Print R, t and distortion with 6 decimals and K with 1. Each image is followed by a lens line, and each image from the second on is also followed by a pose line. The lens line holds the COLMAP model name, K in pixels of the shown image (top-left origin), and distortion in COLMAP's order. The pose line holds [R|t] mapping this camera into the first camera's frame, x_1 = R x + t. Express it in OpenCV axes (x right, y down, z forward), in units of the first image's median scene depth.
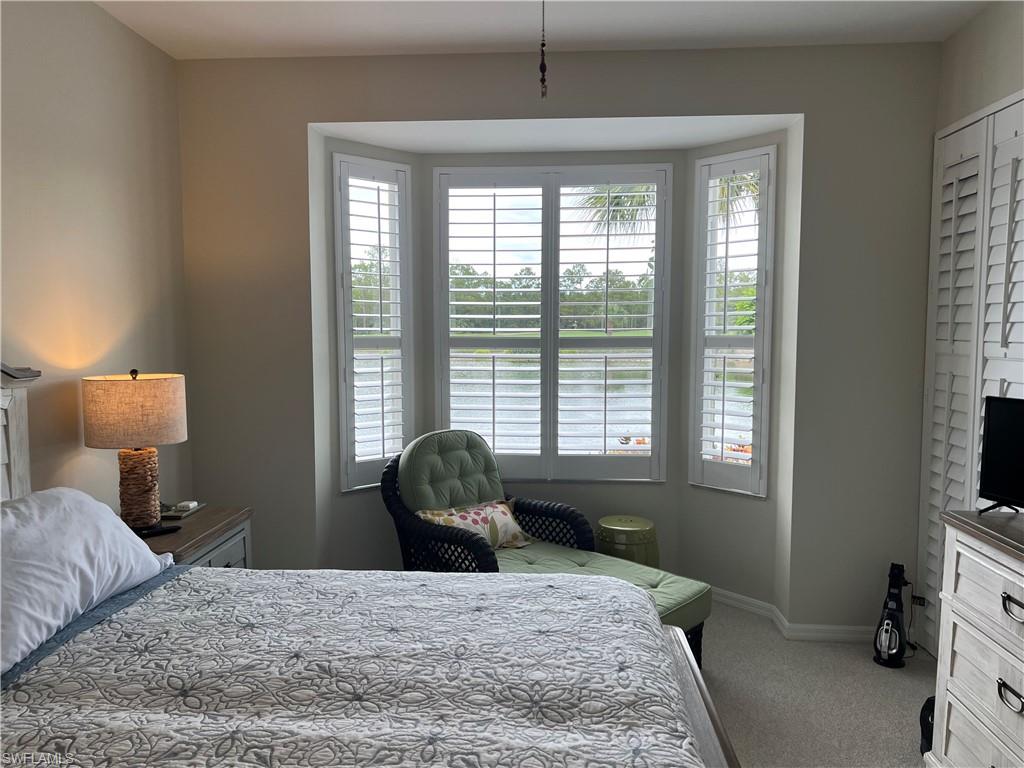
lens RADIAL K [[767.2, 0, 501.6], [0, 767.2, 389.9], [0, 0, 1]] dist [0.067848, -0.090545]
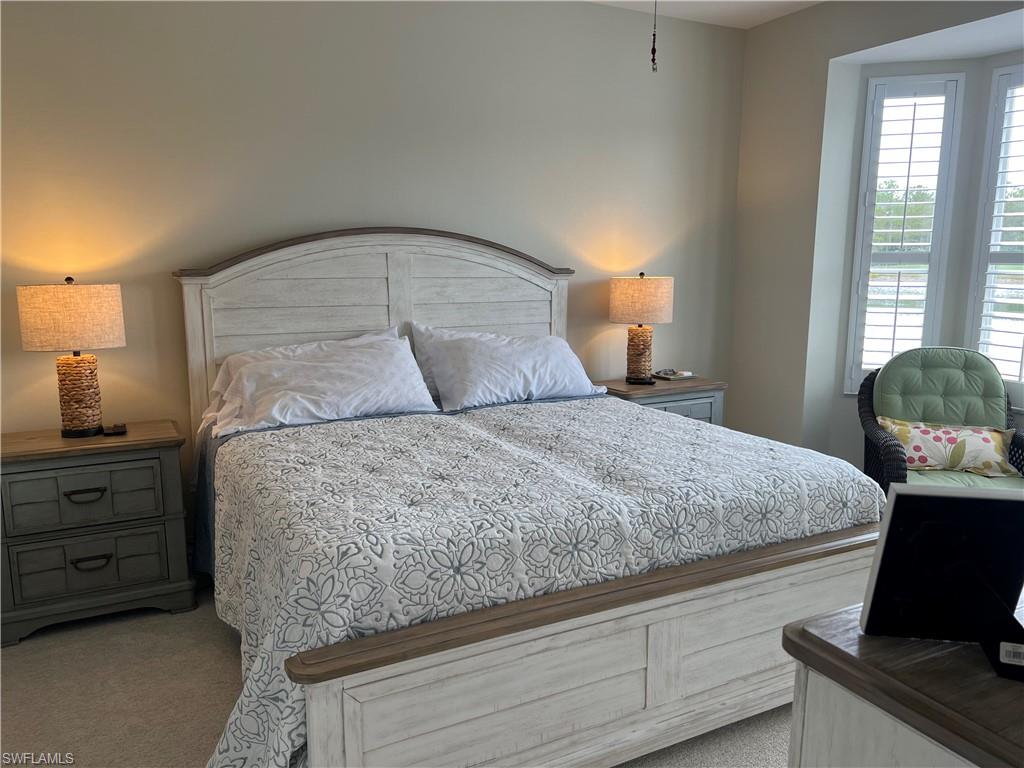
lens RADIAL K [[767.2, 0, 508.1], [0, 767.2, 393.9], [0, 0, 1]] dist [0.067848, -0.090545]
pose [[0.528747, 0.149364, -0.835534, 0.562074], [-0.069289, 0.988705, 0.132898, 0.021304], [0.845947, -0.012376, 0.533124, -0.007680]]
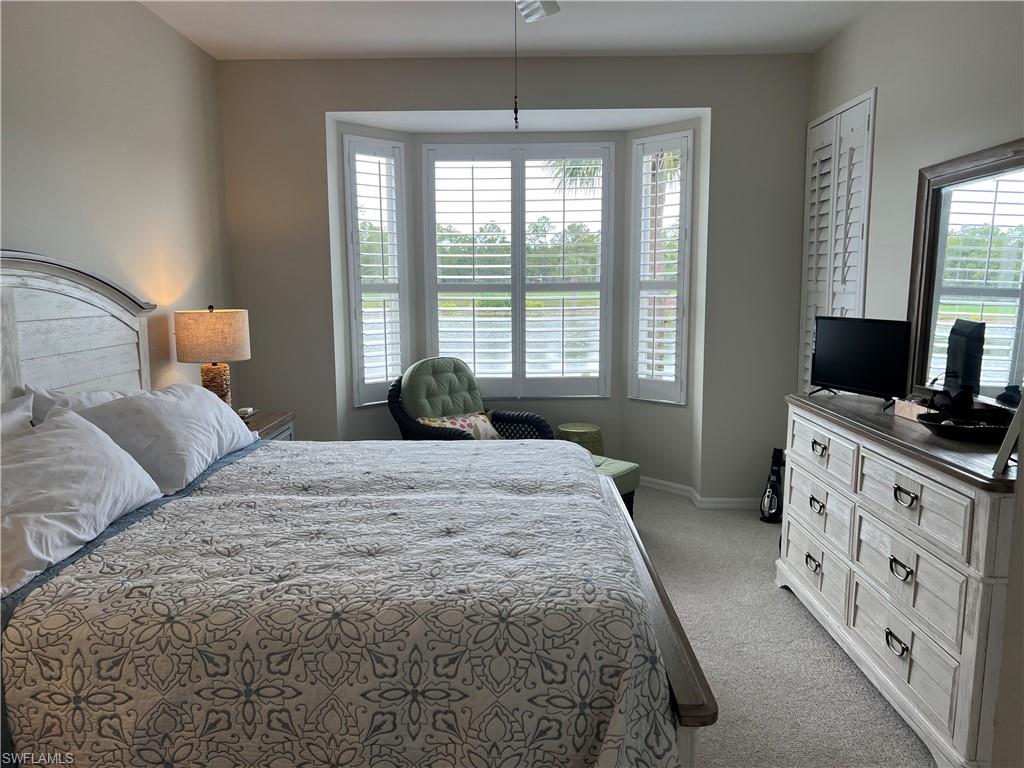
lens RADIAL K [[767.2, 0, 509.2], [0, 767.2, 381.7], [0, 0, 1]] dist [0.067848, -0.090545]
pose [[0.998485, -0.013606, 0.053322, -0.026327], [0.011050, 0.998789, 0.047945, 0.039953], [-0.053910, -0.047283, 0.997426, -0.316538]]
